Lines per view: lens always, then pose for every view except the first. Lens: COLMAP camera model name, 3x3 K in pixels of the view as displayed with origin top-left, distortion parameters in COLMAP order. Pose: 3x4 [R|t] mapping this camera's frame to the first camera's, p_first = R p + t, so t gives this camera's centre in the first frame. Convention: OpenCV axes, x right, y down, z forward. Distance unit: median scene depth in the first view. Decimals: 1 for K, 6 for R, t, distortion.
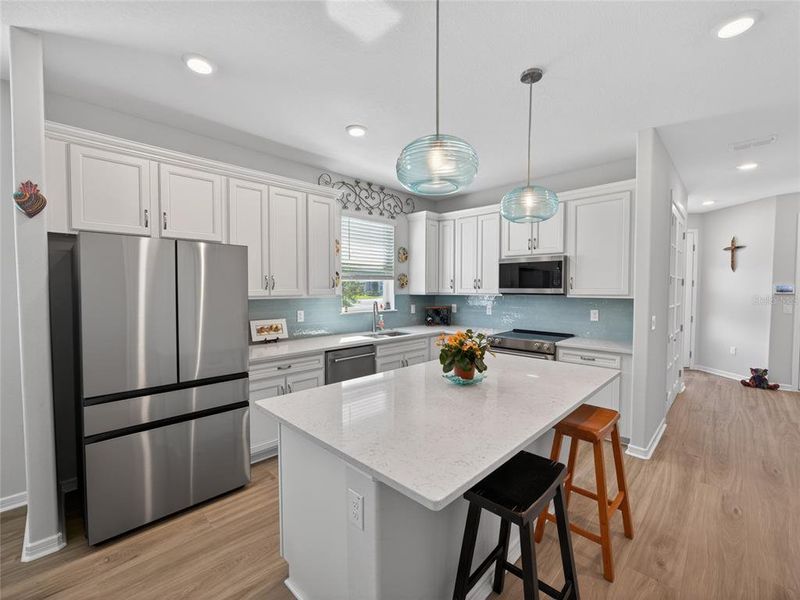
lens RADIAL K [[358.3, 0, 377.6], [0, 358.3, 298.0], [0, 0, 1]] dist [-0.033242, -0.000138]
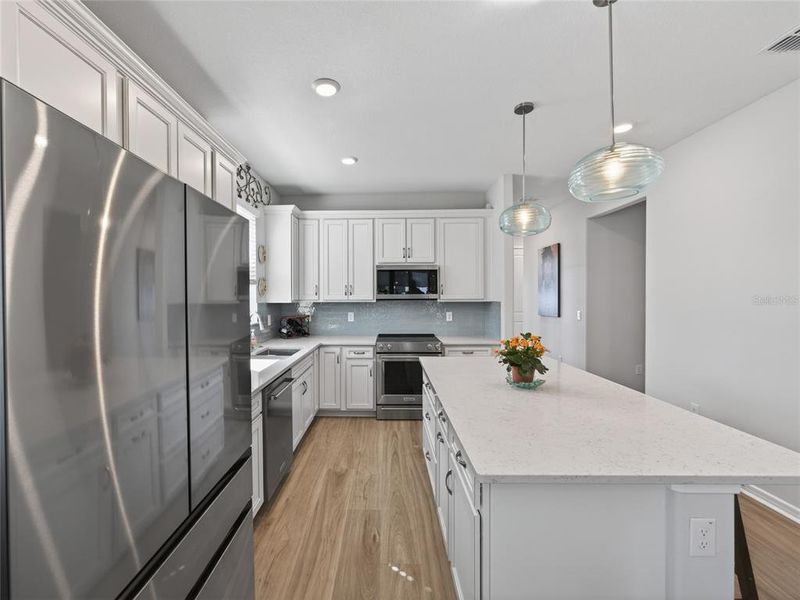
lens RADIAL K [[358.3, 0, 377.6], [0, 358.3, 298.0], [0, 0, 1]] dist [-0.033242, -0.000138]
pose [[0.701541, -0.012679, 0.712516, -0.380700], [0.026381, 0.999618, -0.008186, -0.008610], [-0.712140, 0.024540, 0.701608, 0.290032]]
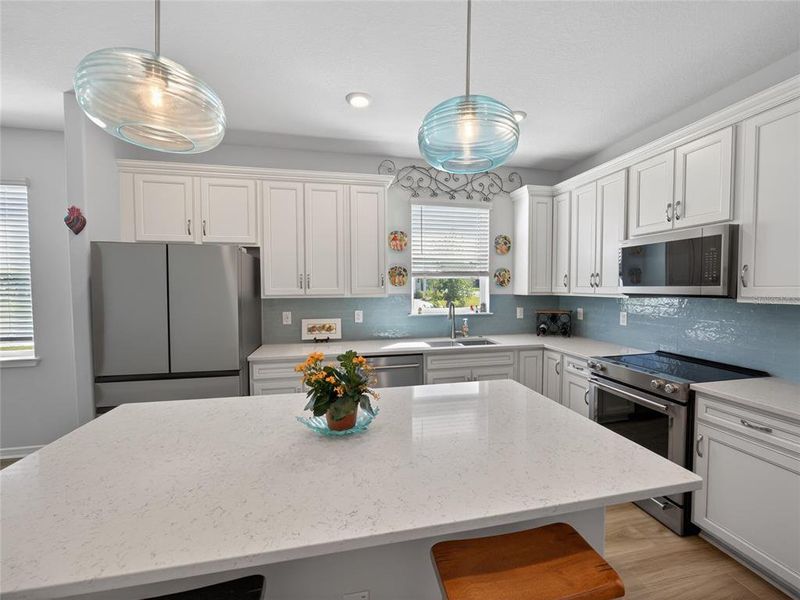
lens RADIAL K [[343.3, 0, 397.7], [0, 343.3, 299.7], [0, 0, 1]] dist [-0.023003, 0.000299]
pose [[0.846349, 0.016337, -0.532378, 0.329055], [-0.010785, 0.999850, 0.013537, -0.006761], [0.532520, -0.005715, 0.846398, 0.263664]]
